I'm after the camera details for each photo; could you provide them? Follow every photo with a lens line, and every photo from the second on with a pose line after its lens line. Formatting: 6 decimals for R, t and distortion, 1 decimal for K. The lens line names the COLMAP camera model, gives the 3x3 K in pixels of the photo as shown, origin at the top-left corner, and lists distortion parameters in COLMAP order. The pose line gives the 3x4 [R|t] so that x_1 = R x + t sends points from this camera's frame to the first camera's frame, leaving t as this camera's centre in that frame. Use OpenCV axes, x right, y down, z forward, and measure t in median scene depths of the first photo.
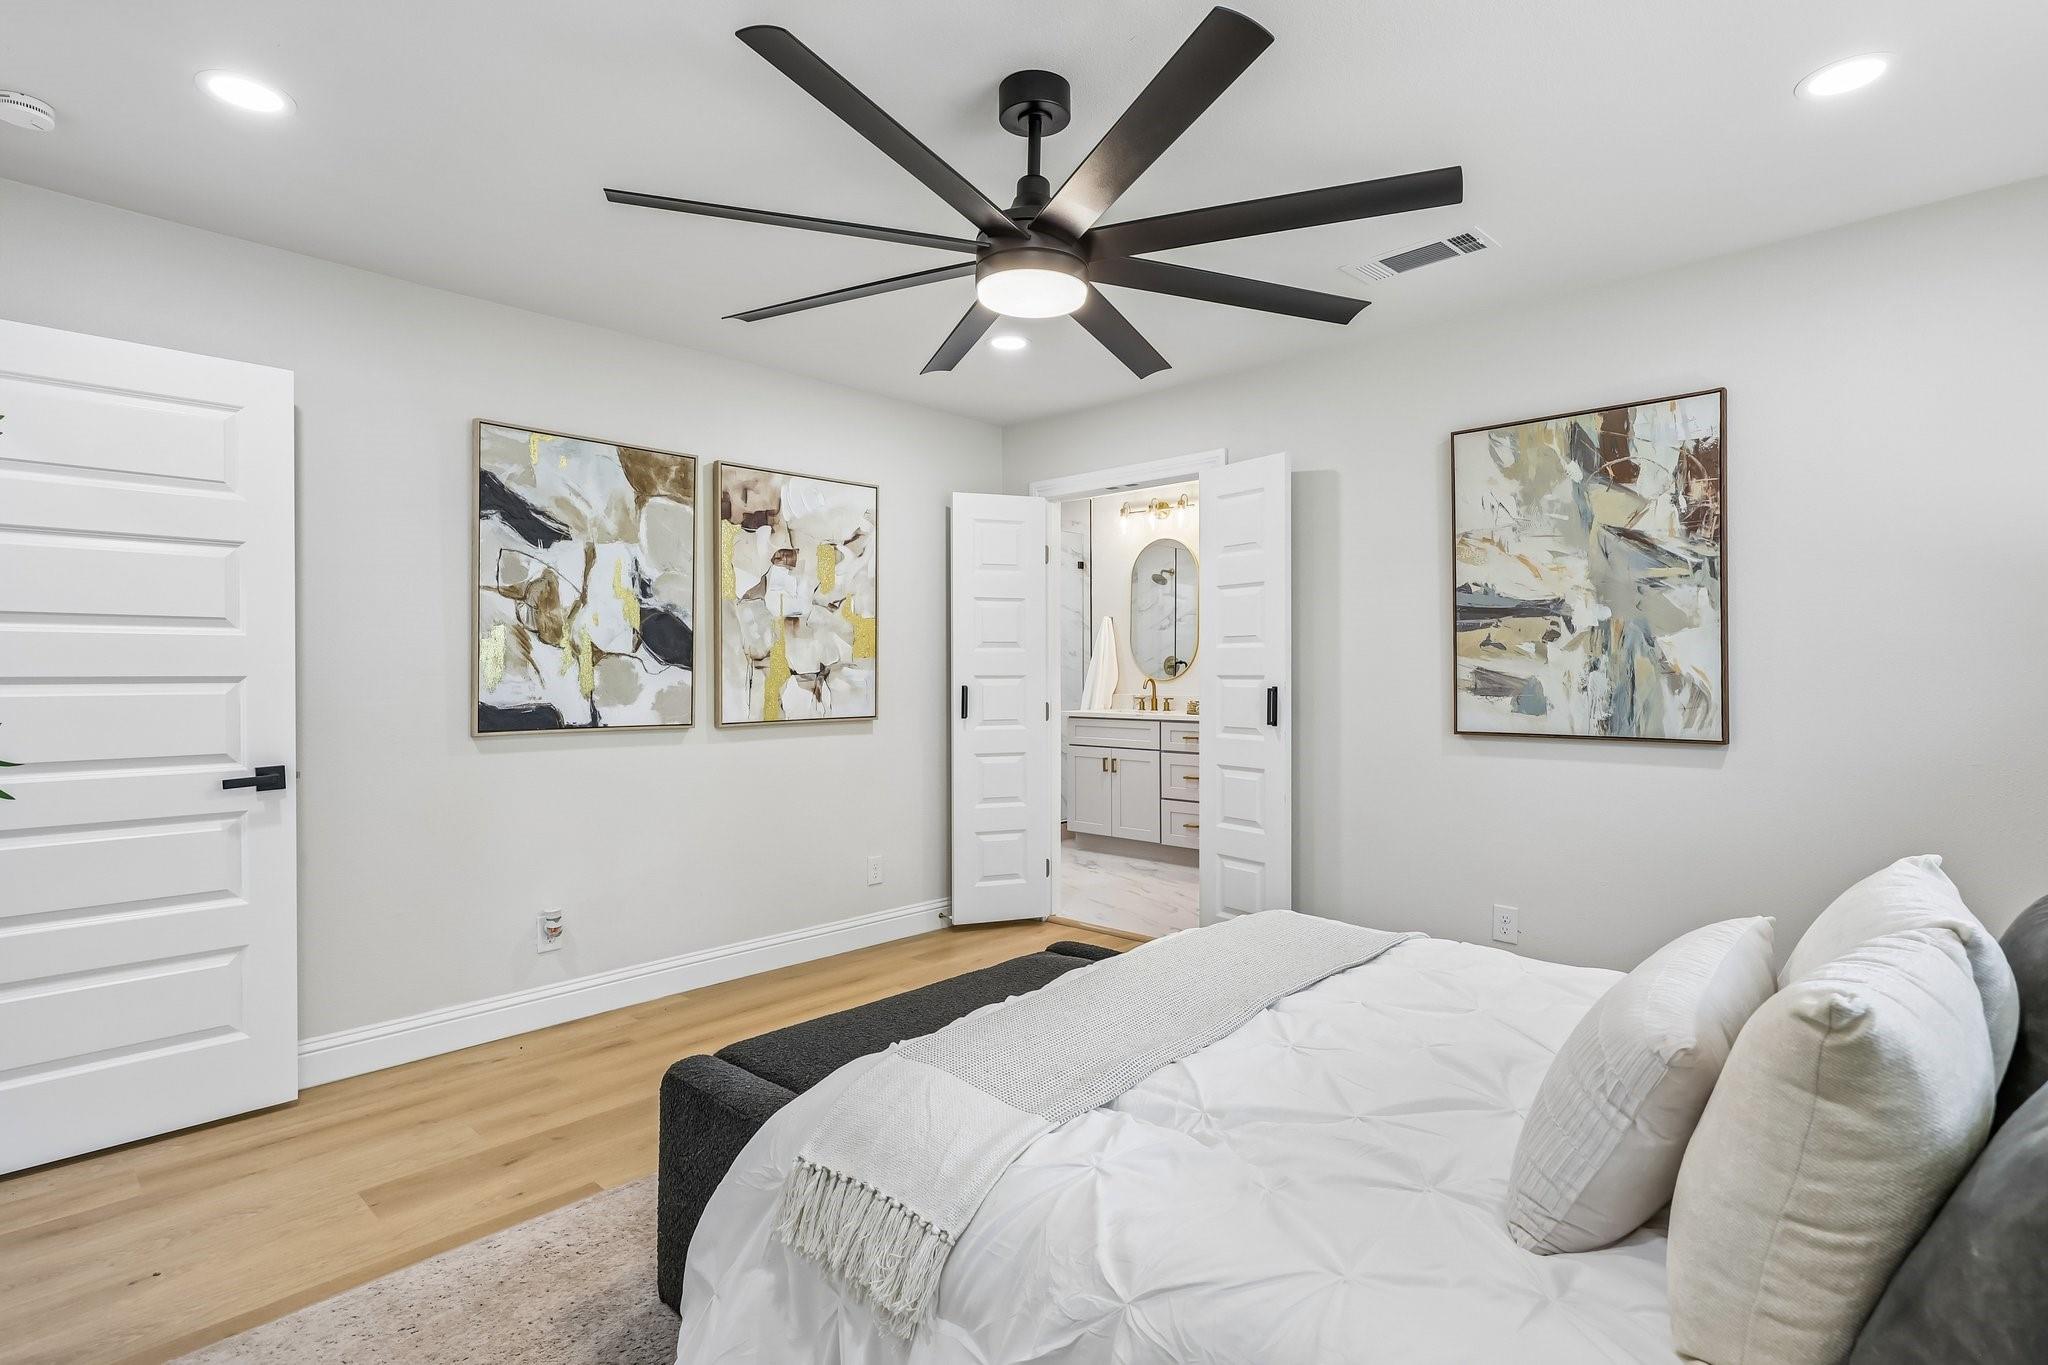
lens RADIAL K [[1058.2, 0, 1024.0], [0, 1058.2, 682.5], [0, 0, 1]] dist [0.029361, -0.000086]
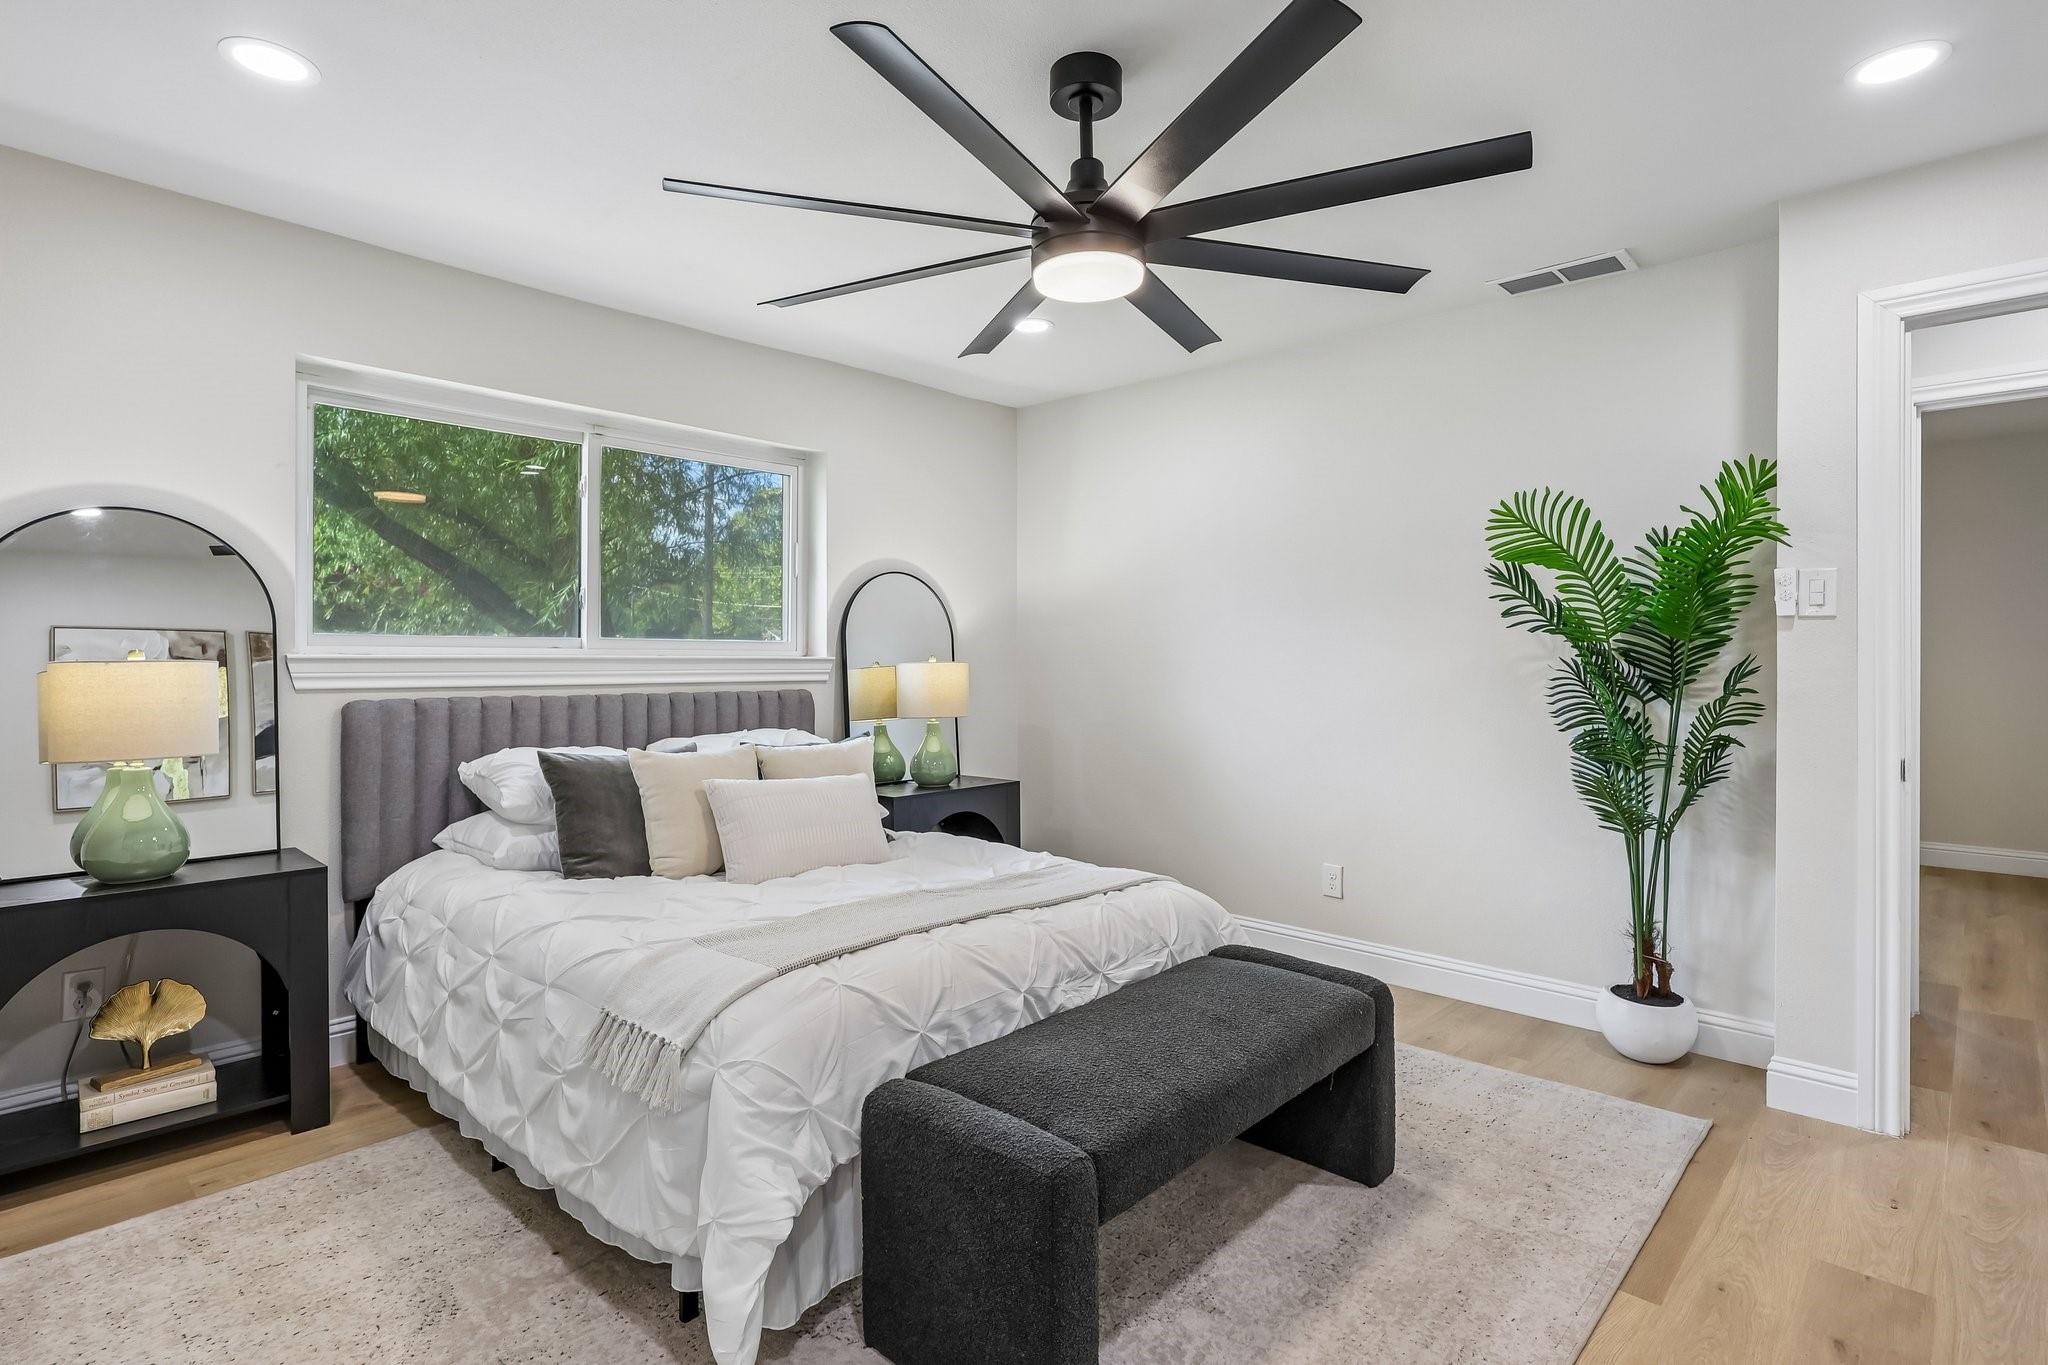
lens RADIAL K [[1058.2, 0, 1024.0], [0, 1058.2, 682.5], [0, 0, 1]] dist [0.029361, -0.000086]
pose [[-0.999934, 0.003172, -0.011017, 0.053541], [0.002786, 0.999386, 0.034921, -0.013928], [0.011121, 0.034888, -0.999329, 1.340431]]
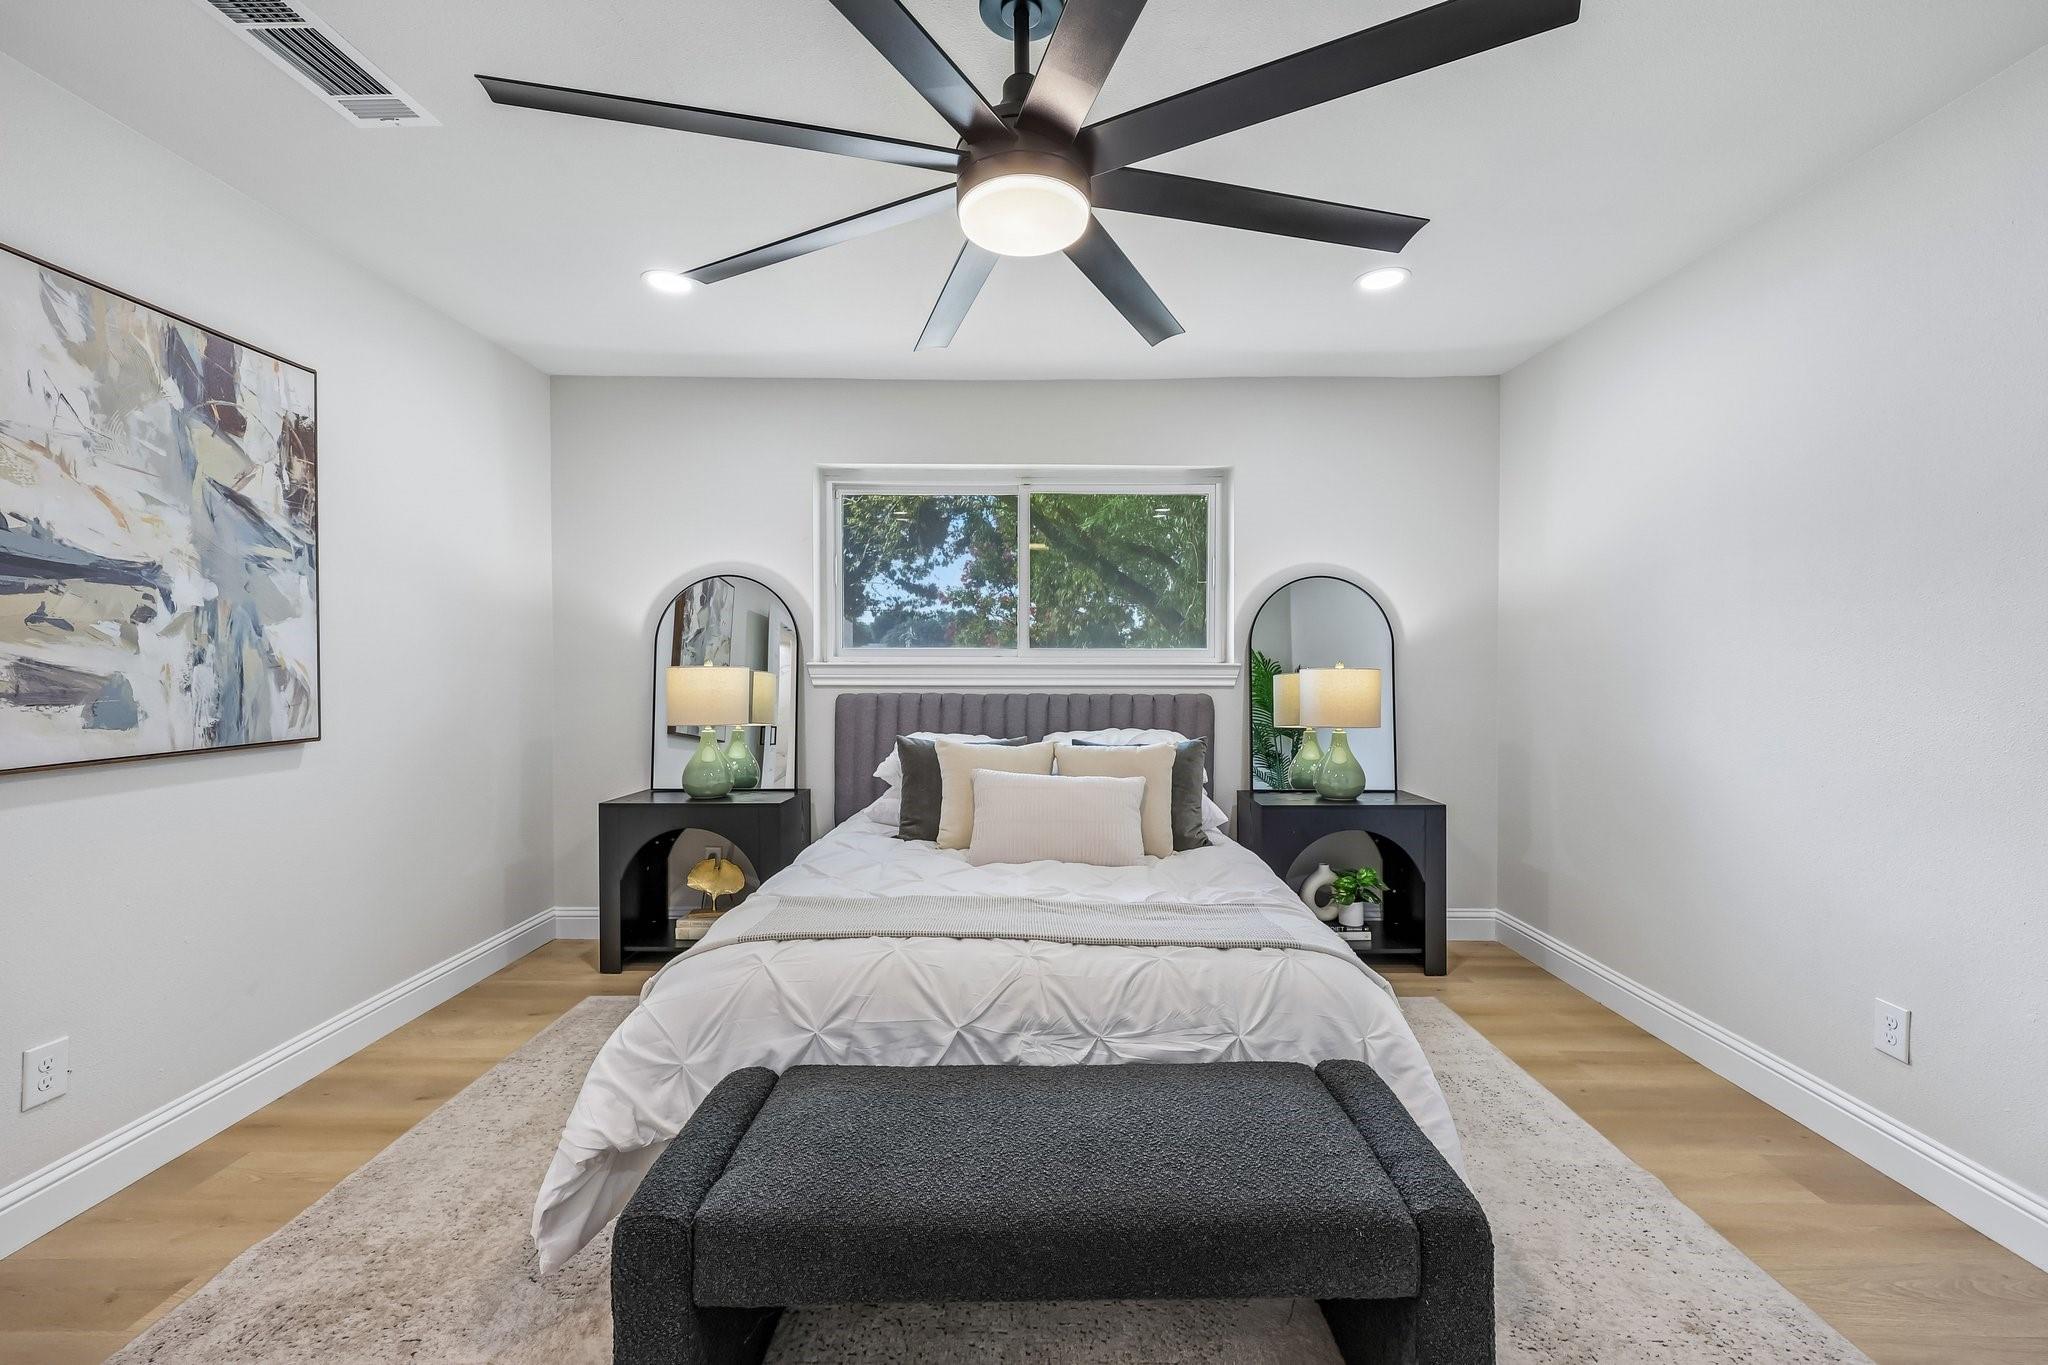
lens RADIAL K [[861.2, 0, 1015.4], [0, 861.2, 684.4], [0, 0, 1]] dist [0.001709, 0.000210]
pose [[-0.677550, -0.012493, 0.735370, -0.323874], [0.011339, 0.999559, 0.027429, -0.006965], [-0.735389, 0.026923, -0.677110, 0.998337]]
